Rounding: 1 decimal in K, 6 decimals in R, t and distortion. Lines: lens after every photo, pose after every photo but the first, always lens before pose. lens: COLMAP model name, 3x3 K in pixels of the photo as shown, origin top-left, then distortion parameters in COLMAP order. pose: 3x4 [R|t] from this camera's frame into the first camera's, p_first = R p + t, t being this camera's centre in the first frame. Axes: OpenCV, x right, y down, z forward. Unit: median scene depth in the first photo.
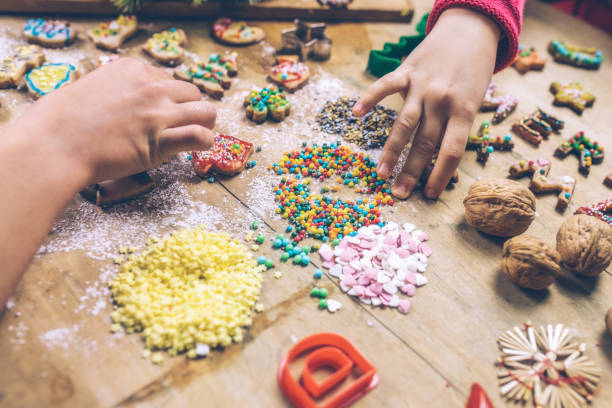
lens RADIAL K [[604.8, 0, 305.7], [0, 604.8, 197.2], [0, 0, 1]] dist [0.003836, -0.000970]
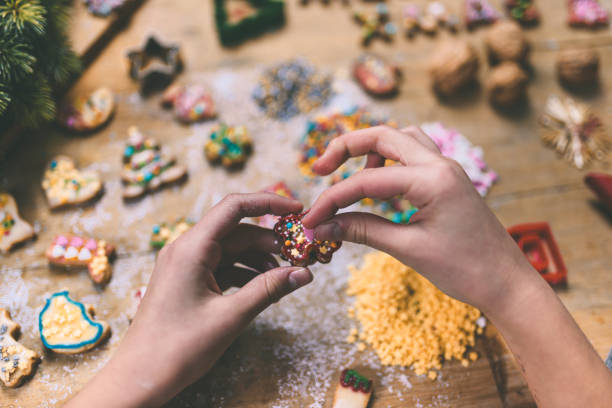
lens RADIAL K [[604.8, 0, 305.7], [0, 604.8, 197.2], [0, 0, 1]] dist [0.003836, -0.000970]
pose [[0.529816, -0.764116, 0.367996, -0.511635], [0.599296, 0.644325, 0.475067, -0.593145], [-0.600115, -0.031160, 0.799306, 0.187266]]
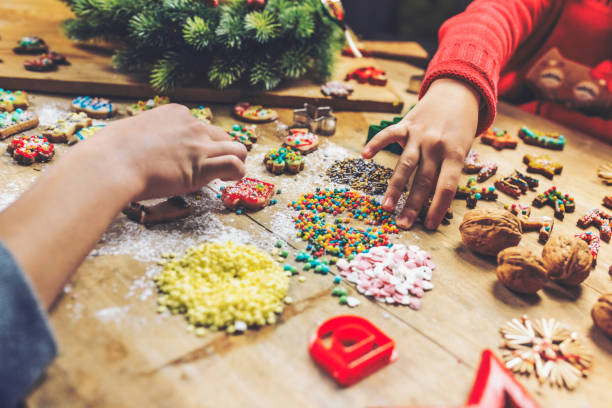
lens RADIAL K [[589.2, 0, 306.0], [0, 589.2, 204.0], [0, 0, 1]] dist [0.003657, 0.002105]
pose [[0.999309, 0.012756, 0.034910, -0.074161], [-0.004215, 0.972094, -0.234555, 0.235431], [-0.036928, 0.234246, 0.971476, -0.096455]]
